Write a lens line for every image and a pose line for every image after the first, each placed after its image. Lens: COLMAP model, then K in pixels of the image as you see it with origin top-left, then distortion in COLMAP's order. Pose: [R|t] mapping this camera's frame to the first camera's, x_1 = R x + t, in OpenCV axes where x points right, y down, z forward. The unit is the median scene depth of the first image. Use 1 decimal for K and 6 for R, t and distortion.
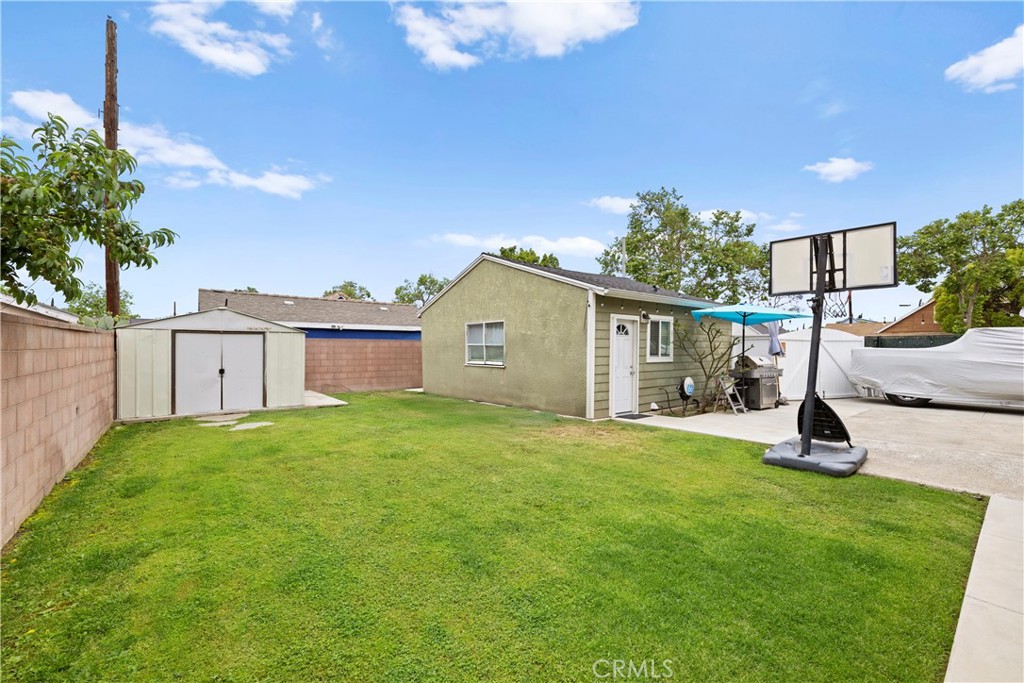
lens RADIAL K [[414.6, 0, 507.2], [0, 414.6, 351.0], [0, 0, 1]] dist [0.000642, 0.000087]
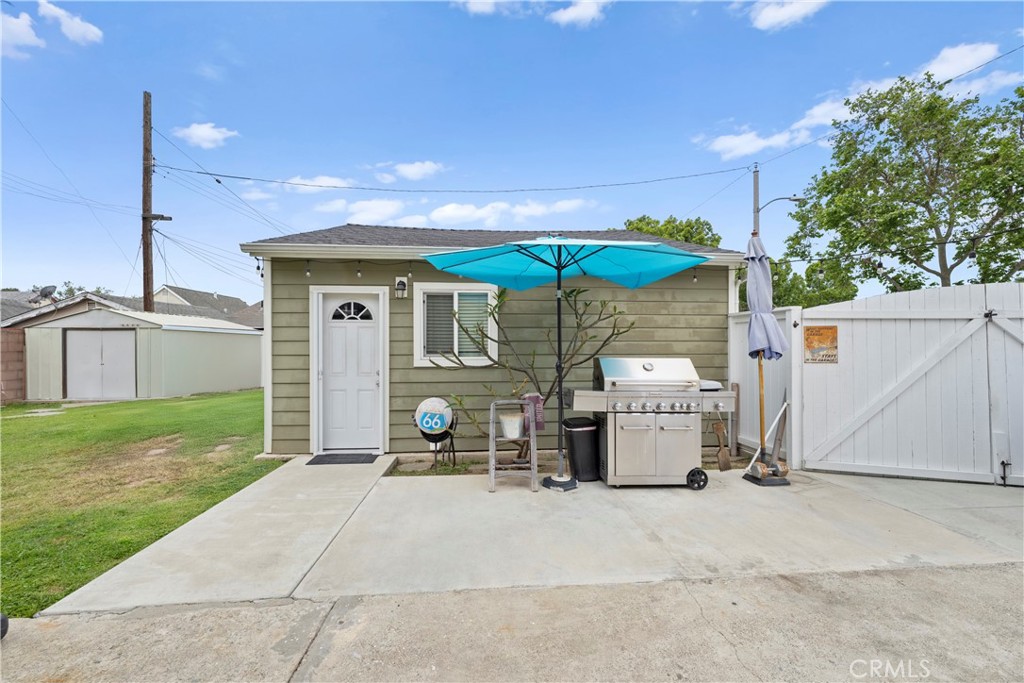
lens RADIAL K [[408.4, 0, 512.0], [0, 408.4, 341.5], [0, 0, 1]] dist [0.000175, 0.000022]
pose [[0.832829, -0.004057, -0.553515, 0.758002], [0.000725, 0.999980, -0.006238, -0.002925], [0.553530, 0.004794, 0.832816, 0.598519]]
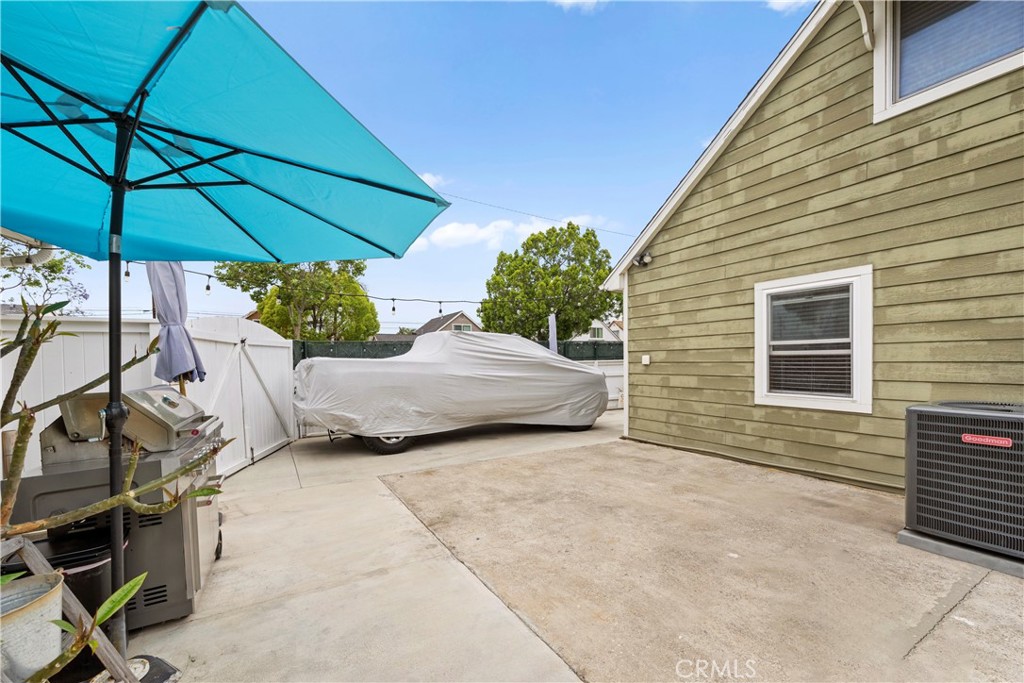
lens RADIAL K [[414.6, 0, 507.2], [0, 414.6, 351.0], [0, 0, 1]] dist [0.000642, 0.000087]
pose [[0.145031, 0.020448, 0.989216, 0.404358], [0.012099, 0.999675, -0.022438, -0.001149], [-0.989353, 0.015223, 0.144737, 0.784602]]
